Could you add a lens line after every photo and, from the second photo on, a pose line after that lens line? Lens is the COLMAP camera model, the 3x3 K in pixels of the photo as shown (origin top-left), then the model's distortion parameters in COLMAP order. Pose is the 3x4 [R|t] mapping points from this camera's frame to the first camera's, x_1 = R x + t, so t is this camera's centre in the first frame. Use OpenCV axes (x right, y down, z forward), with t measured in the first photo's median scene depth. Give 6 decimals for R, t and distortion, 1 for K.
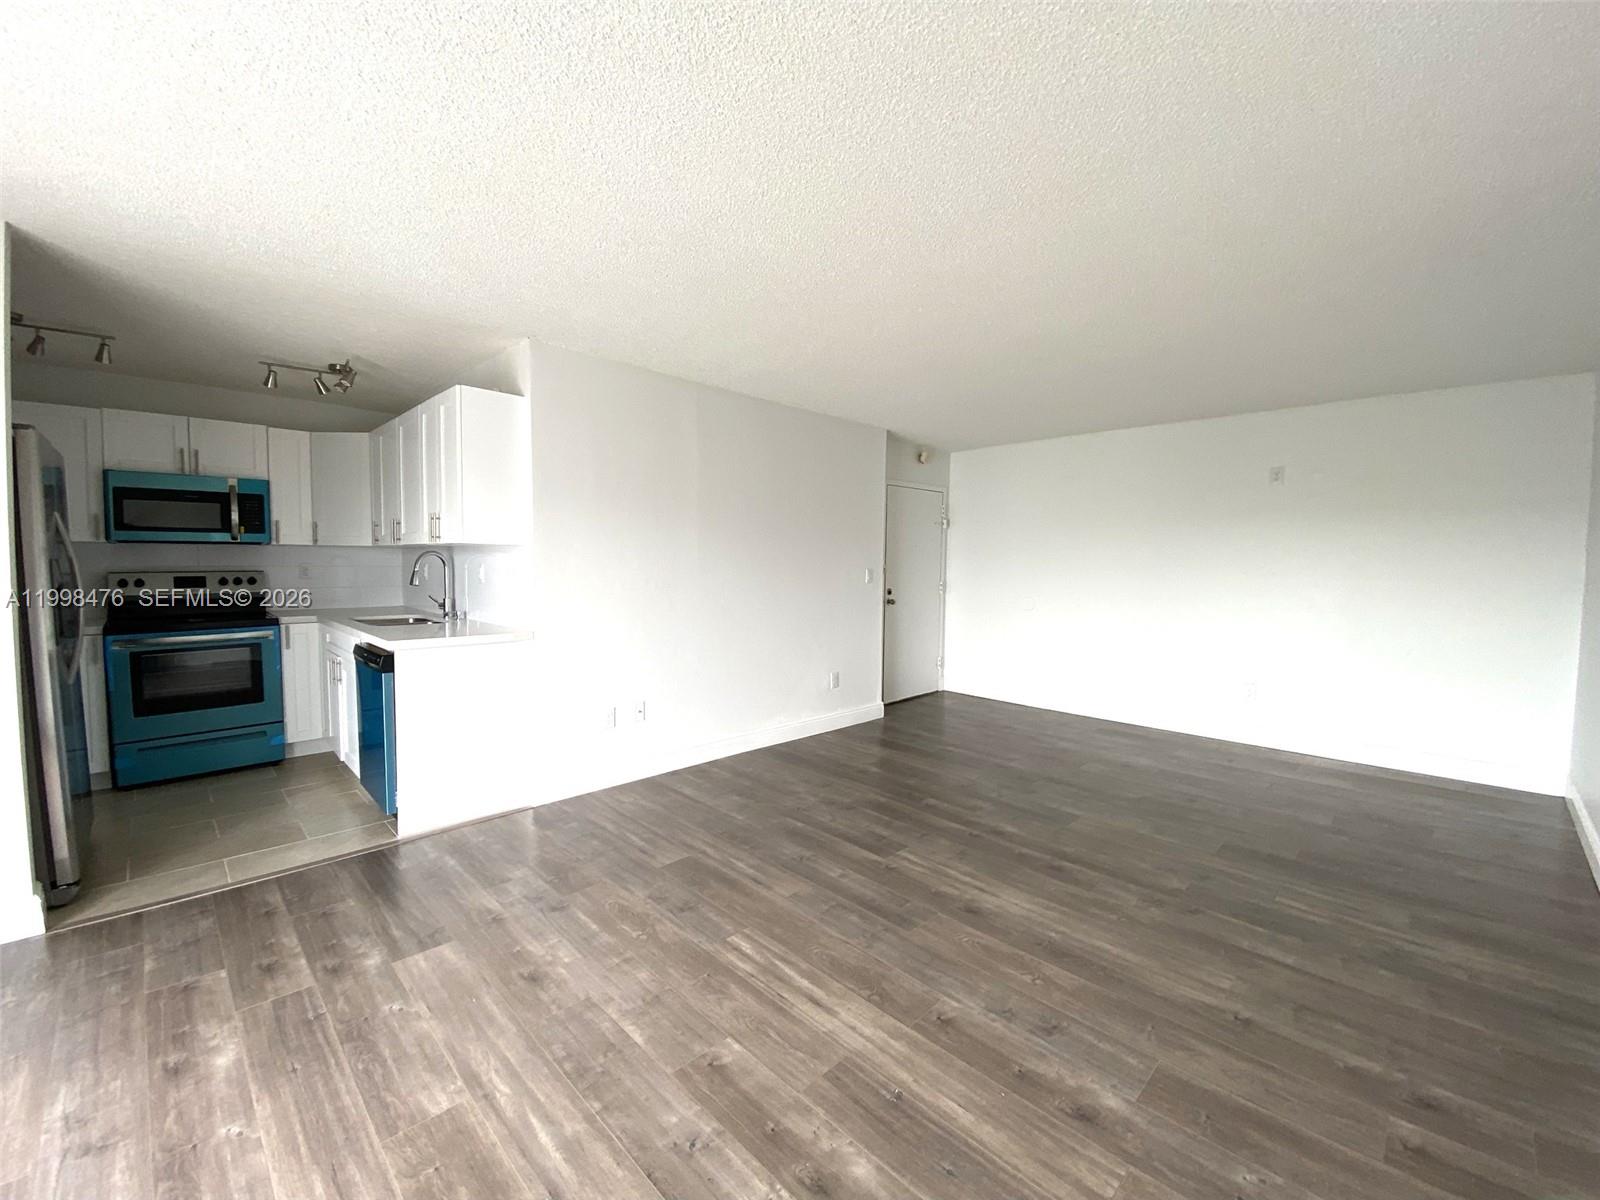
lens RADIAL K [[654.5, 0, 801.8], [0, 654.5, 600.8], [0, 0, 1]] dist [-0.002374, -0.004831]
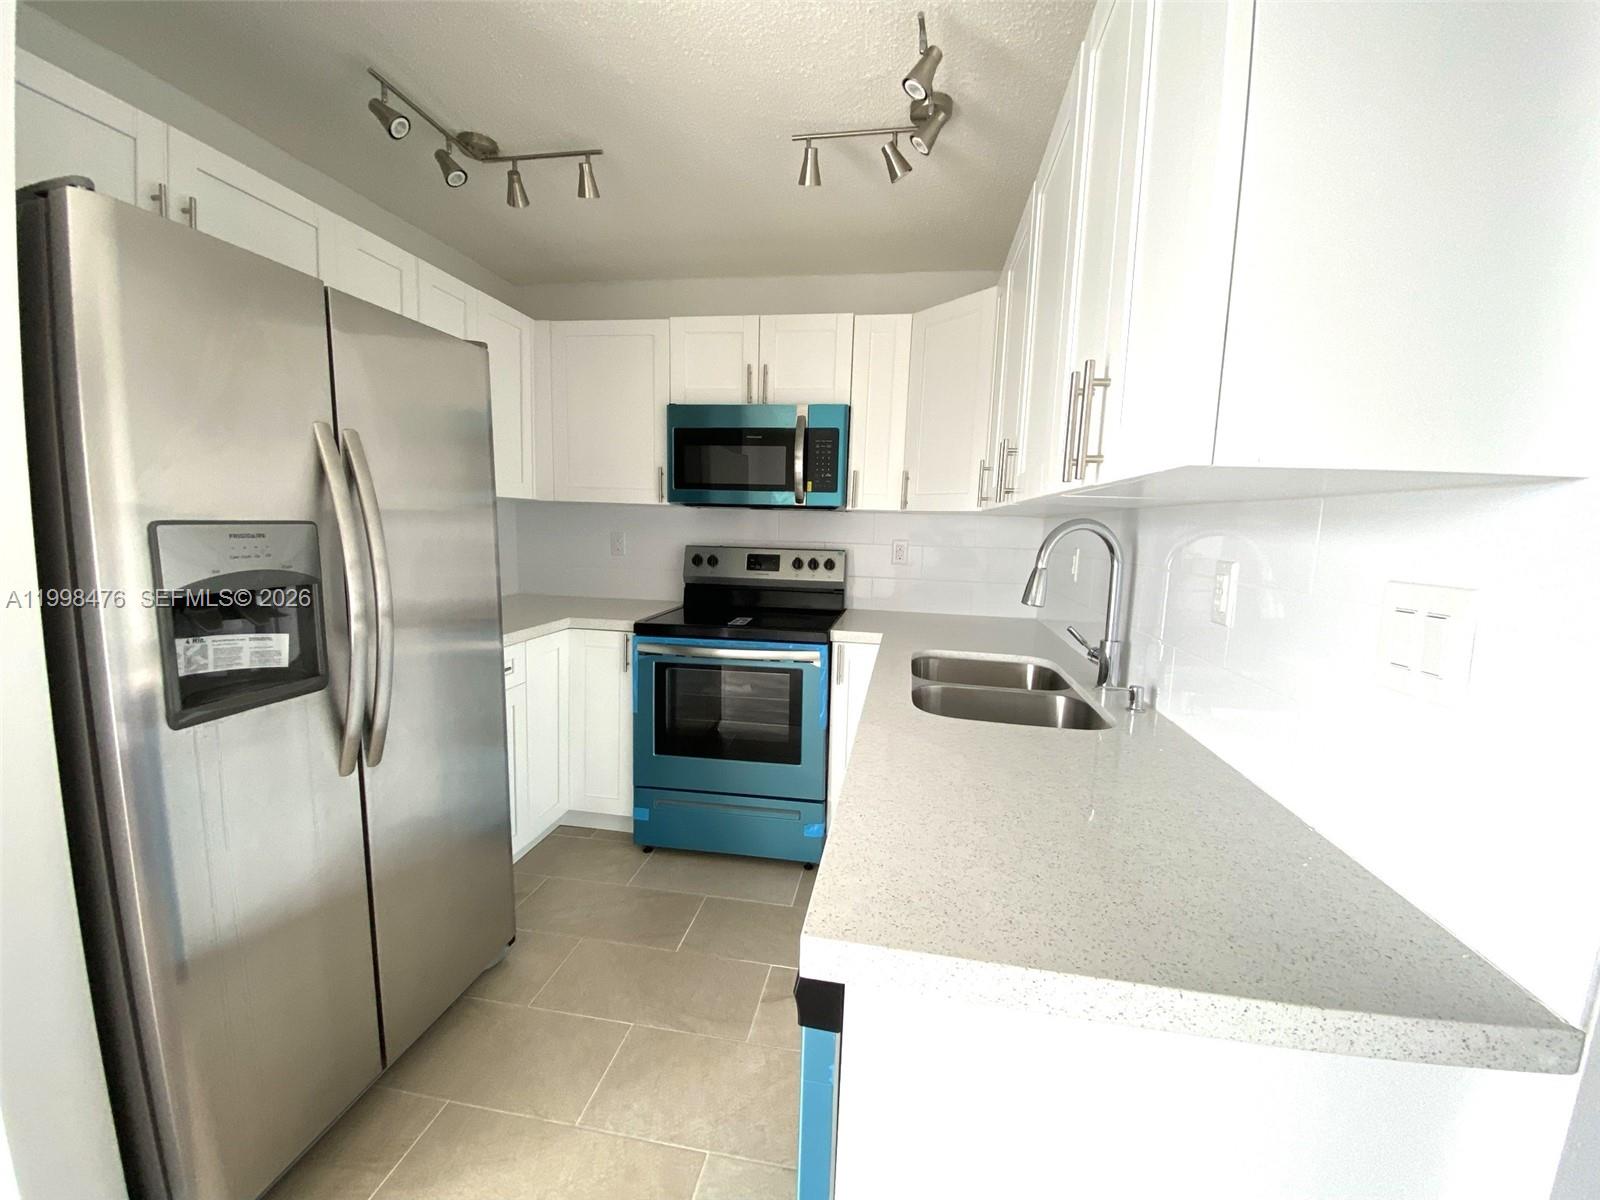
lens RADIAL K [[654.5, 0, 795.9], [0, 654.5, 609.1], [0, 0, 1]] dist [-0.002374, -0.004831]
pose [[0.579334, 0.112194, -0.807332, -0.340067], [-0.073316, 0.993639, 0.085474, -0.043728], [0.811786, 0.009672, 0.583874, 0.626697]]
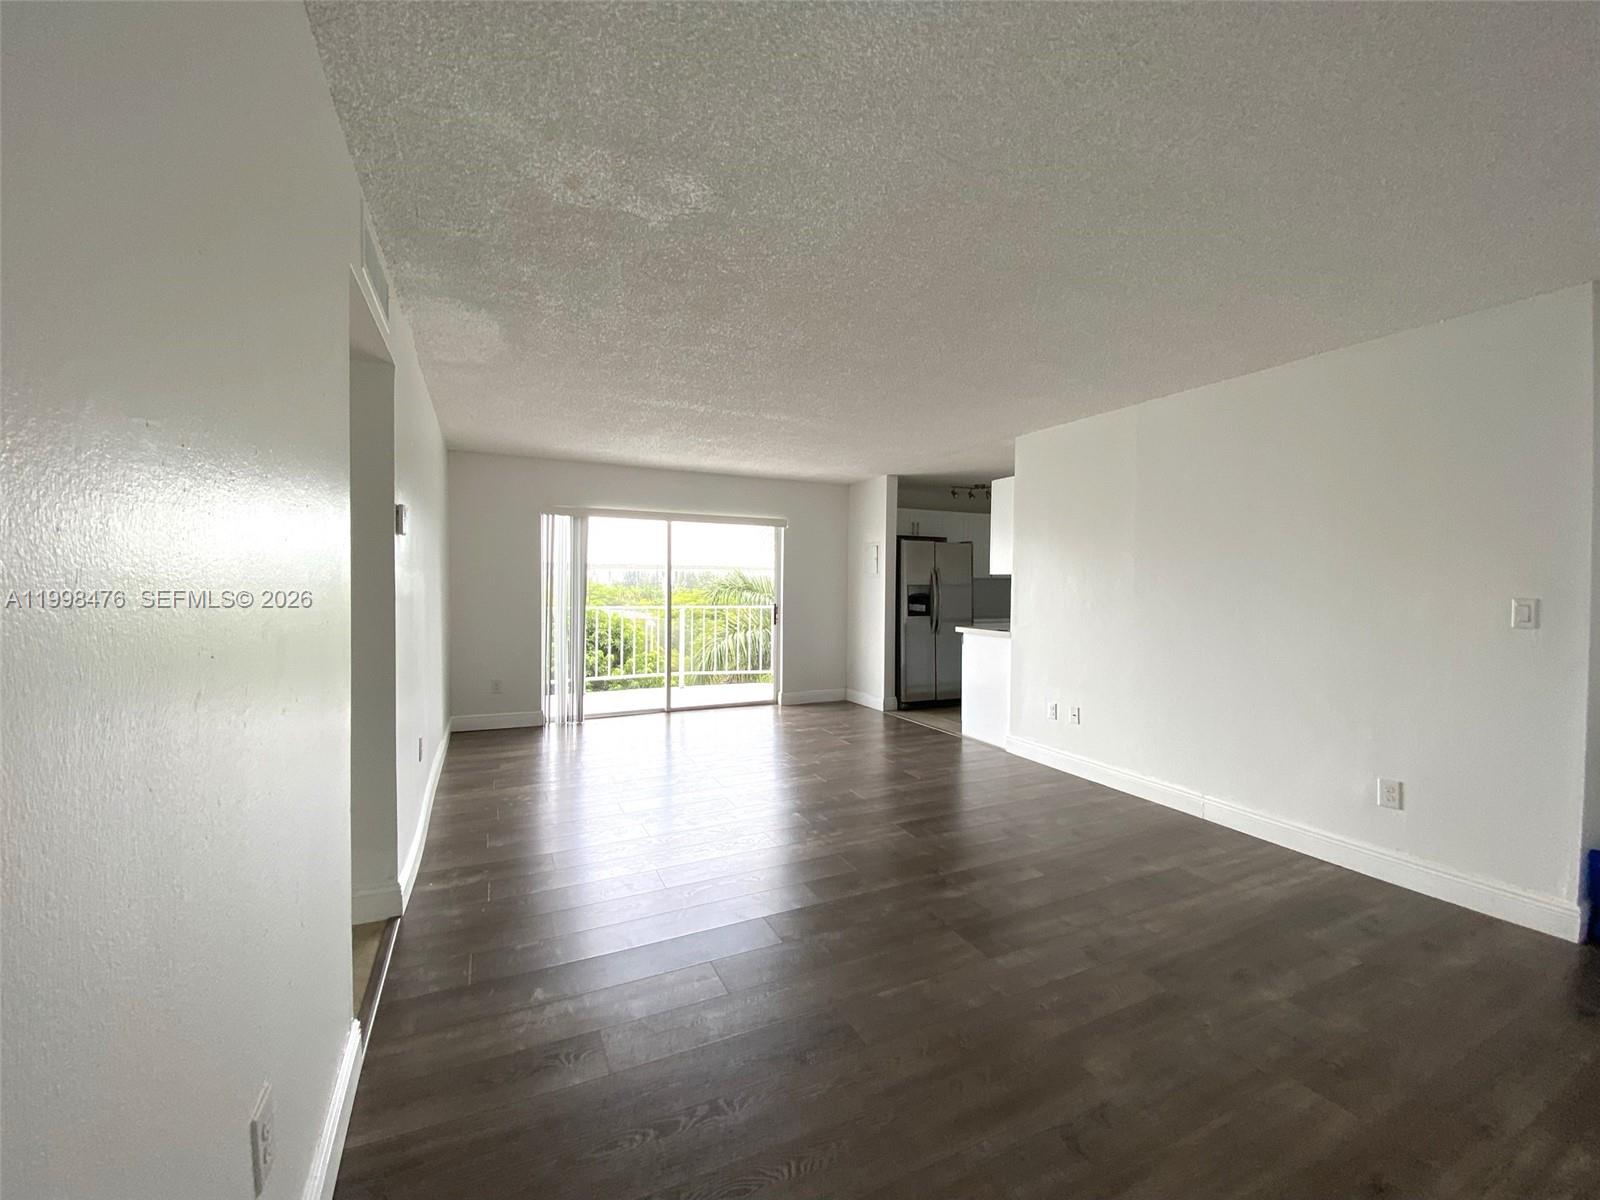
lens RADIAL K [[654.5, 0, 793.4], [0, 654.5, 600.4], [0, 0, 1]] dist [-0.002374, -0.004831]
pose [[-0.347313, 0.013270, -0.937655, 0.953711], [-0.063475, 0.997274, 0.037625, -0.043292], [0.935599, 0.072585, -0.345524, 0.871376]]
